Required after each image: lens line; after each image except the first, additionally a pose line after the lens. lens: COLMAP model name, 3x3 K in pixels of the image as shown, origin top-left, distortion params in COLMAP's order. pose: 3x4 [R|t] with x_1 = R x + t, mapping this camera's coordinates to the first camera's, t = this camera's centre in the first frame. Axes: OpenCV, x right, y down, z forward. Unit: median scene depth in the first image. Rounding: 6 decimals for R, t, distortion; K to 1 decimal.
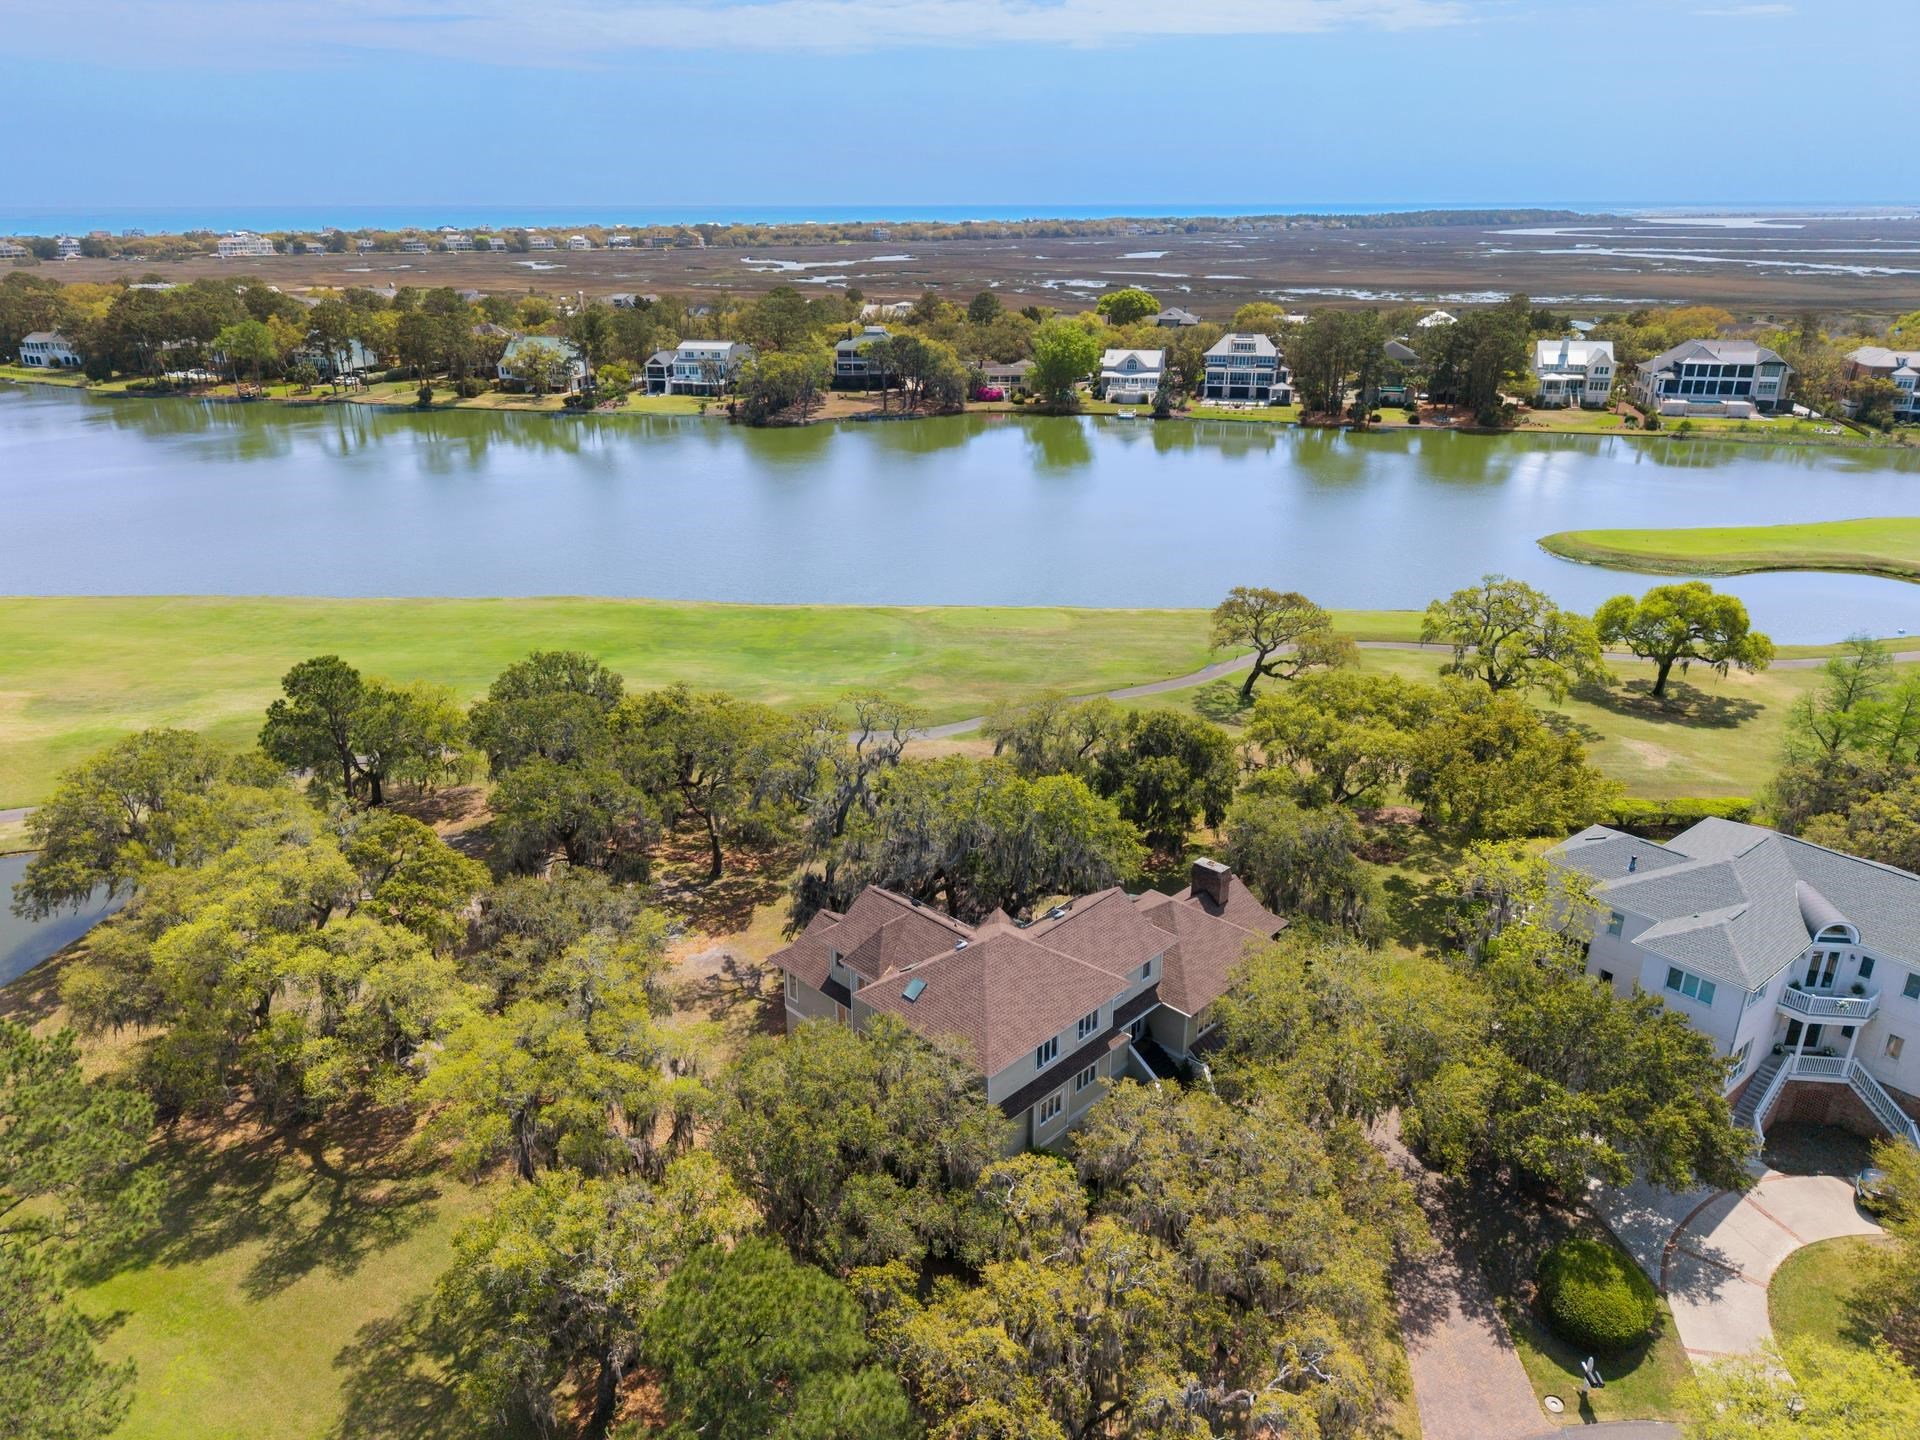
lens RADIAL K [[1305.6, 0, 957.3], [0, 1305.6, 726.1], [0, 0, 1]] dist [0.021972, -0.024248]
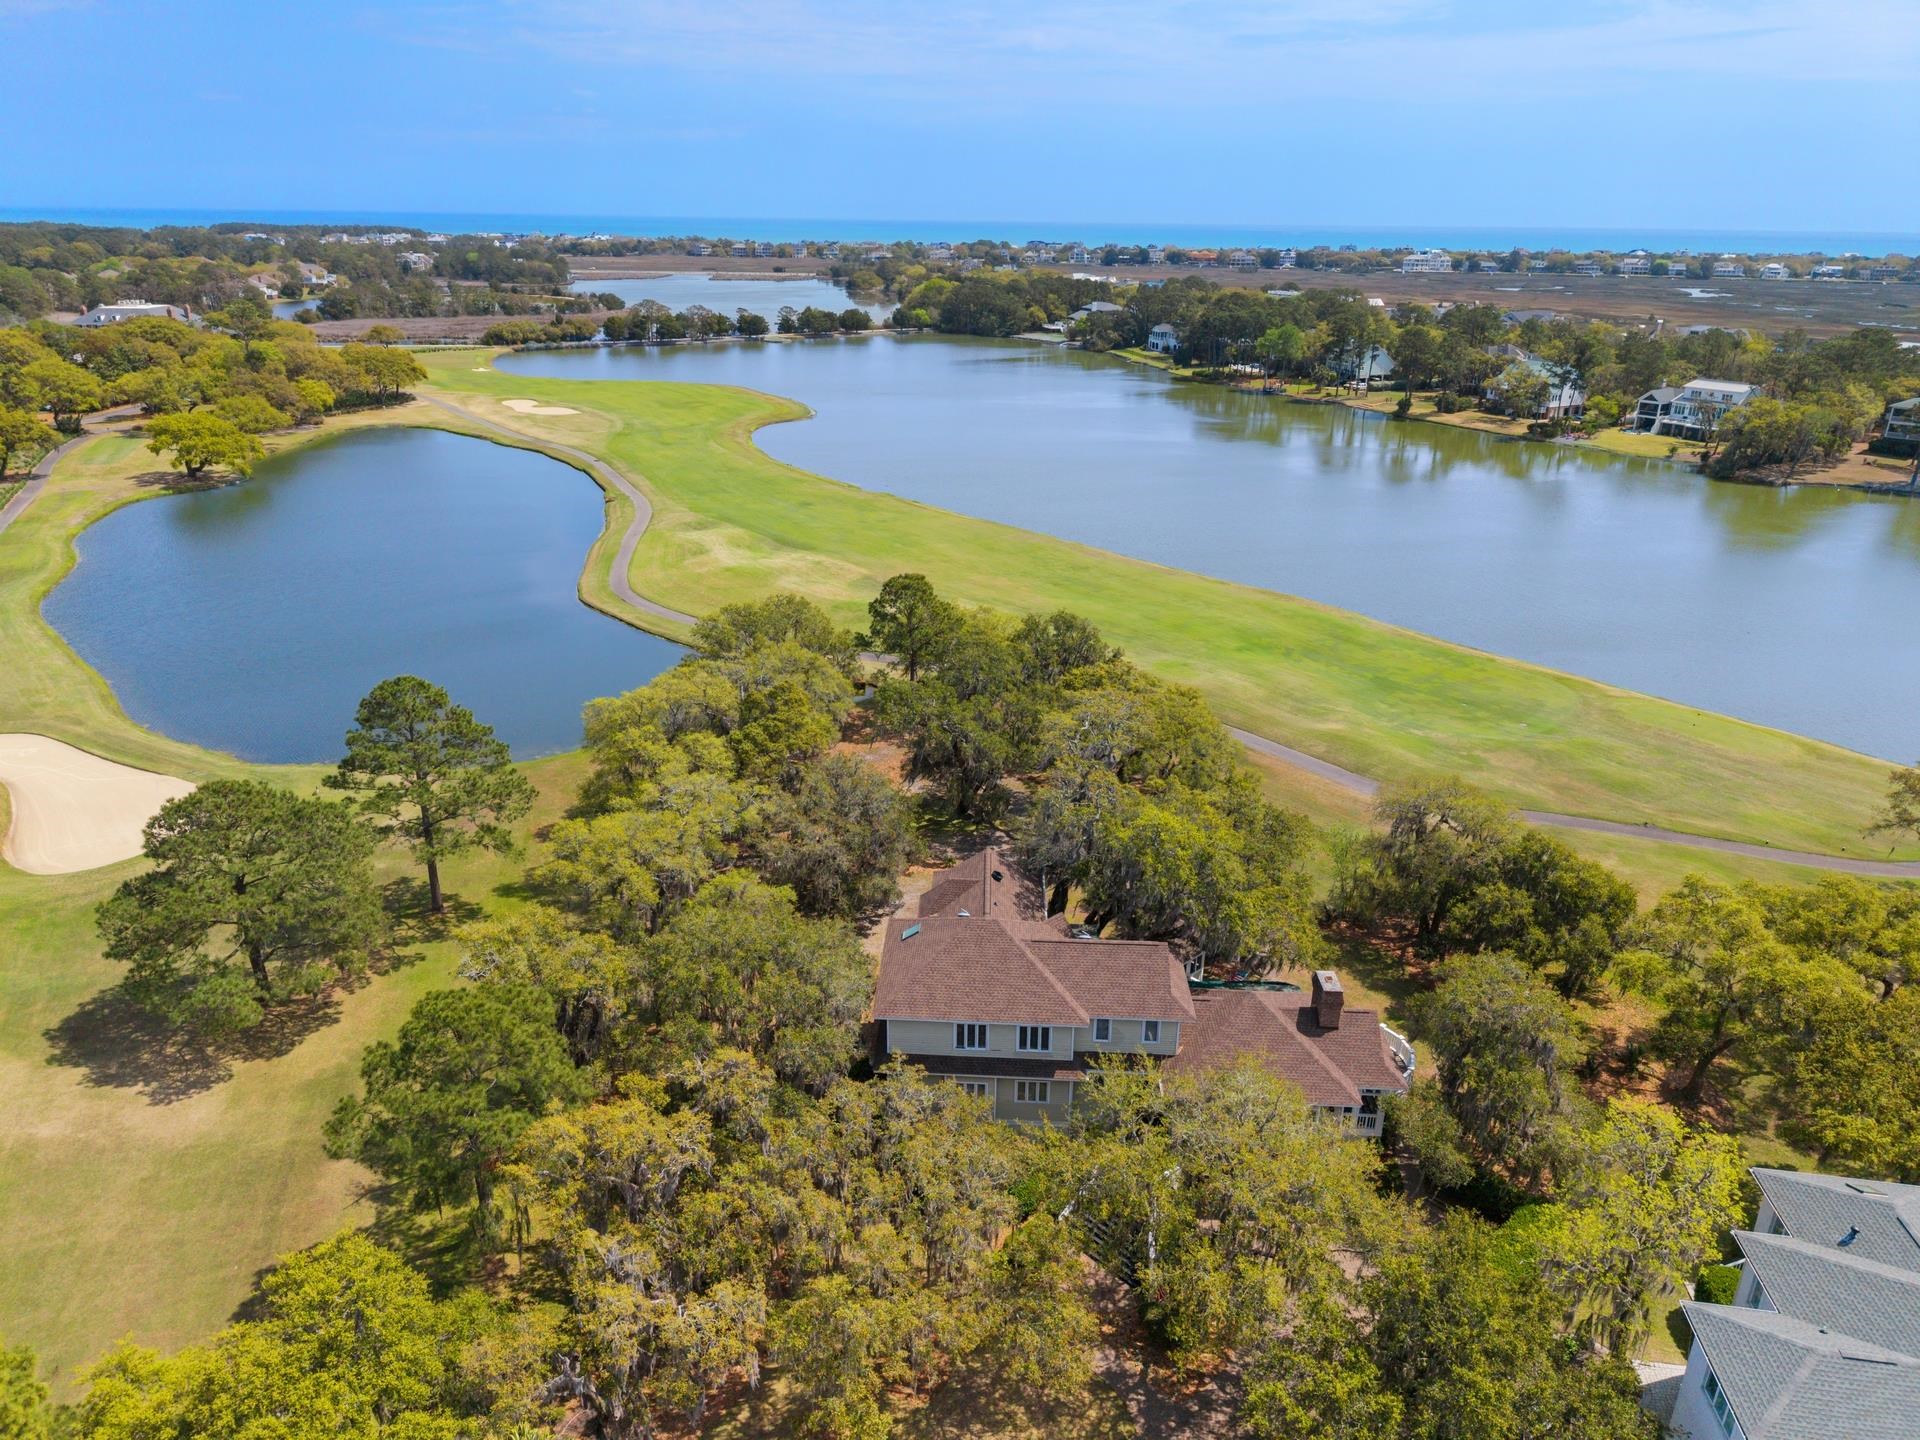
lens RADIAL K [[1279.1, 0, 954.7], [0, 1279.1, 722.9], [0, 0, 1]] dist [0.018284, -0.015752]
pose [[0.670542, 0.281607, -0.686346, 0.128695], [-0.288361, 0.951342, 0.108613, -0.017771], [0.683536, 0.125086, 0.719119, 0.043960]]
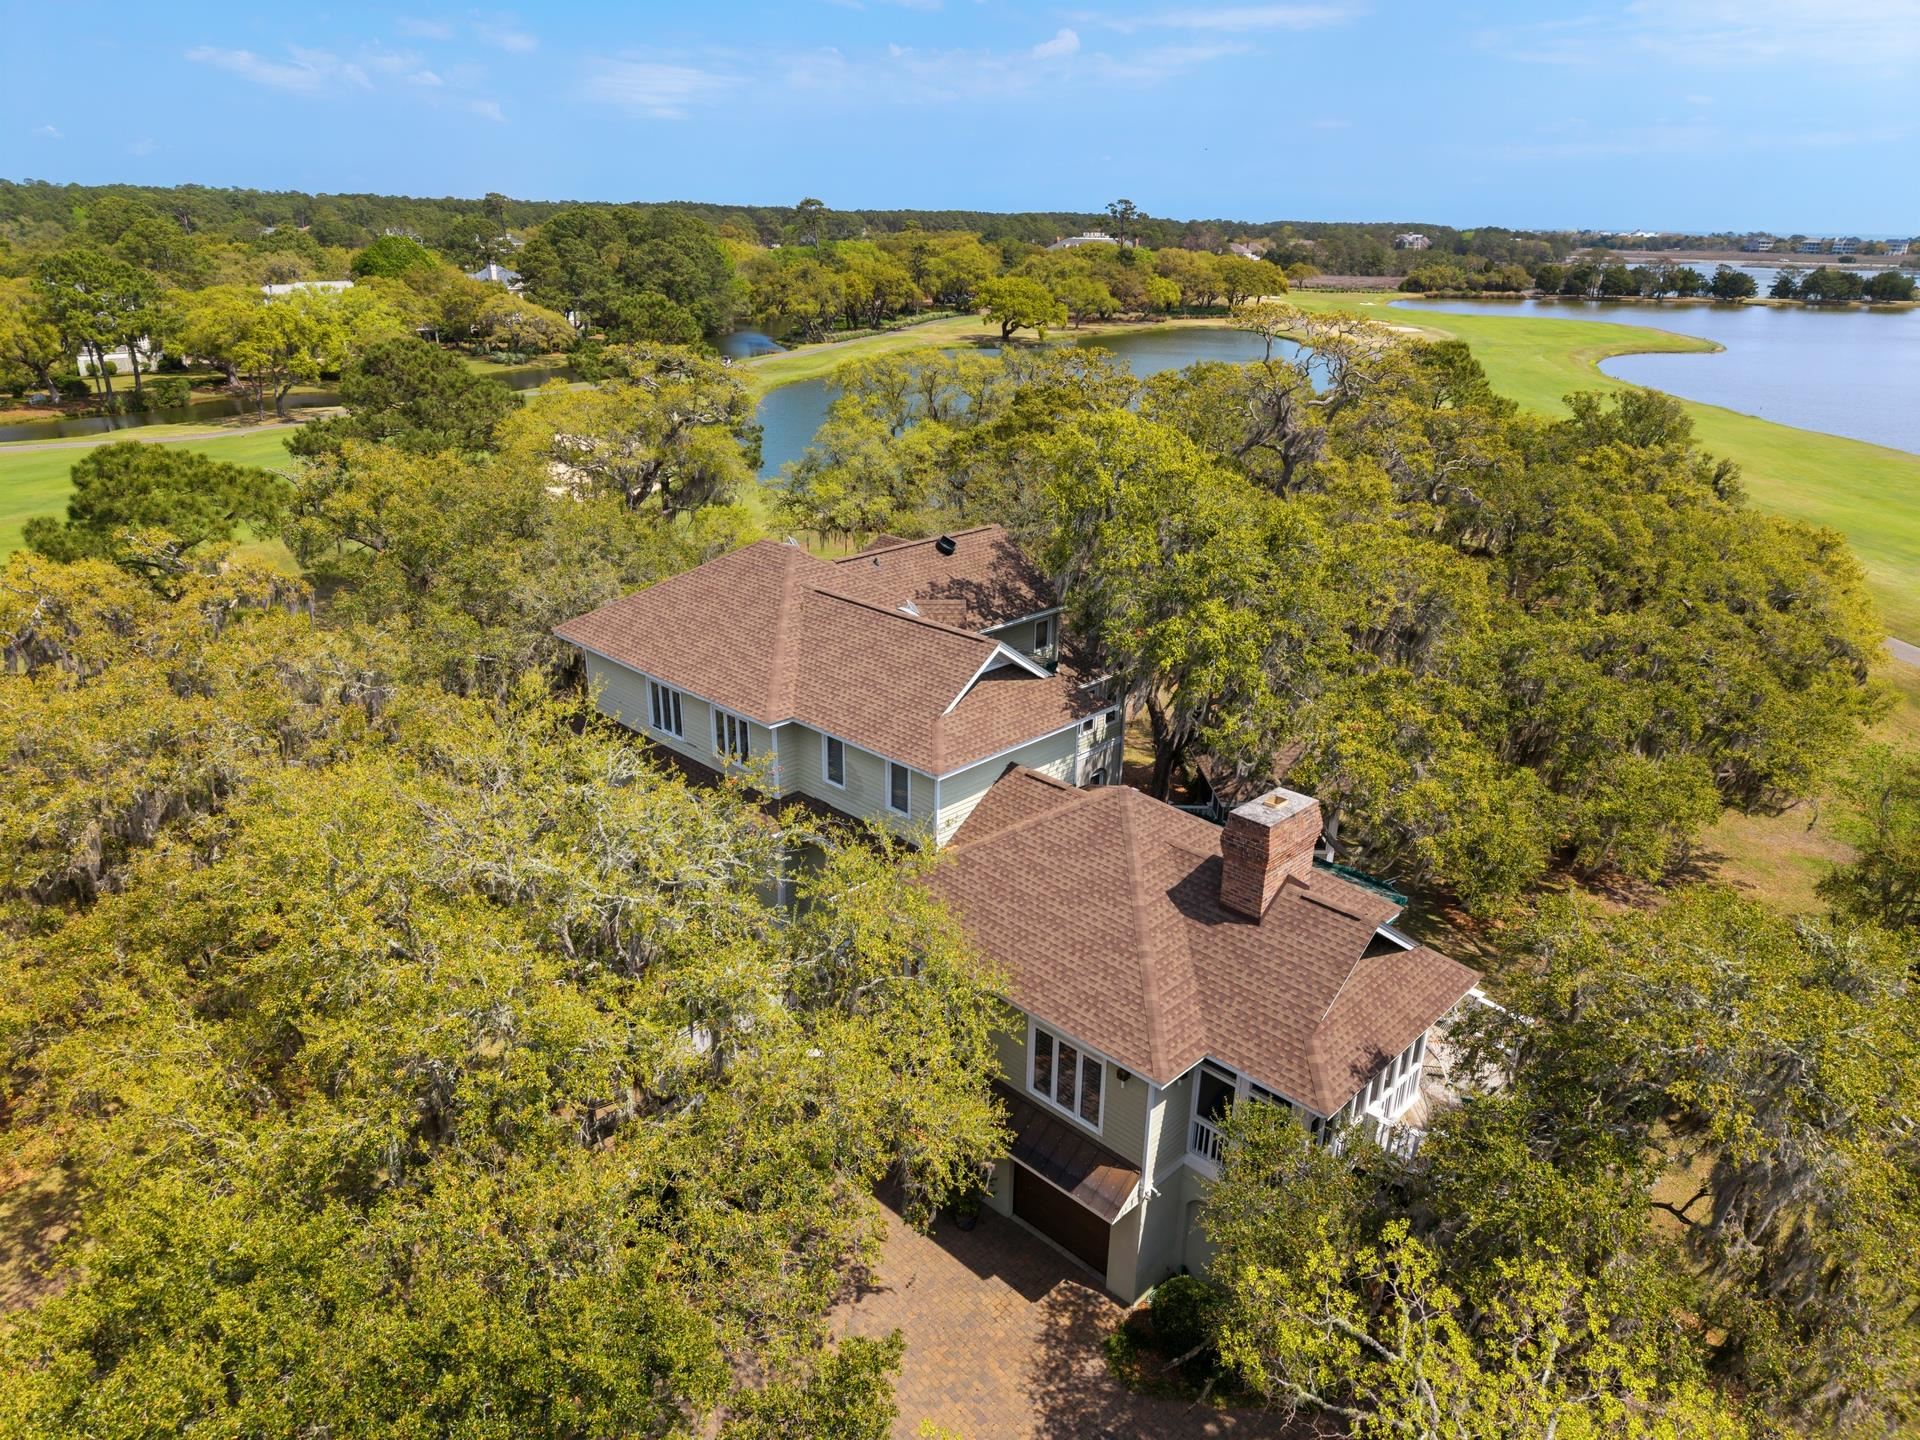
lens RADIAL K [[1279.1, 0, 954.7], [0, 1279.1, 722.9], [0, 0, 1]] dist [0.018284, -0.015752]
pose [[-0.004647, 0.364727, -0.931103, 0.115647], [-0.383319, 0.859340, 0.338529, 0.000799], [0.923605, 0.358482, 0.135813, 0.197808]]
